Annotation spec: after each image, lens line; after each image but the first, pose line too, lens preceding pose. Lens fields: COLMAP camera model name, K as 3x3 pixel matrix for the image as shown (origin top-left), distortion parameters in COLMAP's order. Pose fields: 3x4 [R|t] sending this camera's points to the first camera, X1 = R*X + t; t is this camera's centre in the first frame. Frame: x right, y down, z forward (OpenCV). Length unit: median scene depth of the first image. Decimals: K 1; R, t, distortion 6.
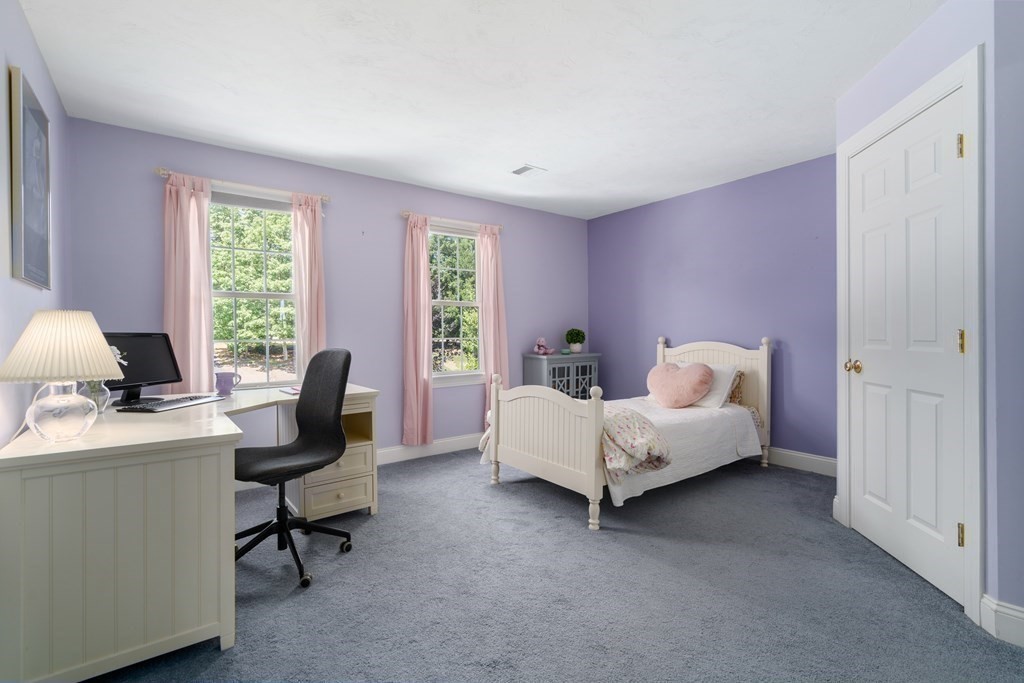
lens RADIAL K [[468.4, 0, 513.6], [0, 468.4, 338.3], [0, 0, 1]] dist [-0.000100, -0.000234]
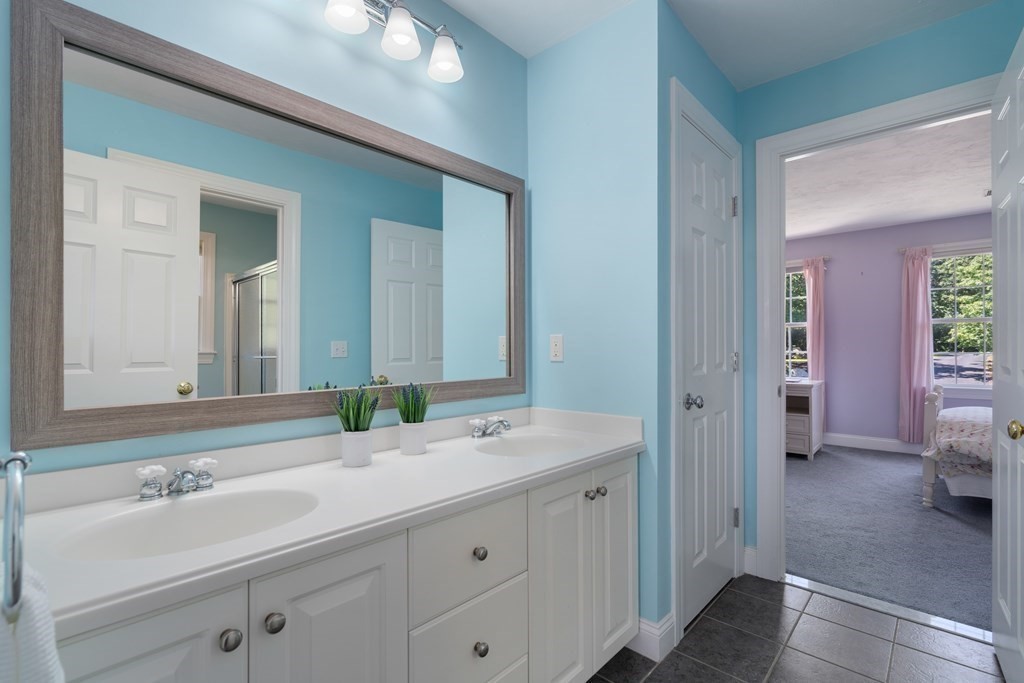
lens RADIAL K [[468.4, 0, 513.3], [0, 468.4, 344.1], [0, 0, 1]] dist [-0.000100, -0.000234]
pose [[0.166399, -0.000272, -0.986059, 0.923932], [-0.007458, 0.999971, -0.001534, -0.012044], [0.986030, 0.007610, 0.166392, -0.230617]]
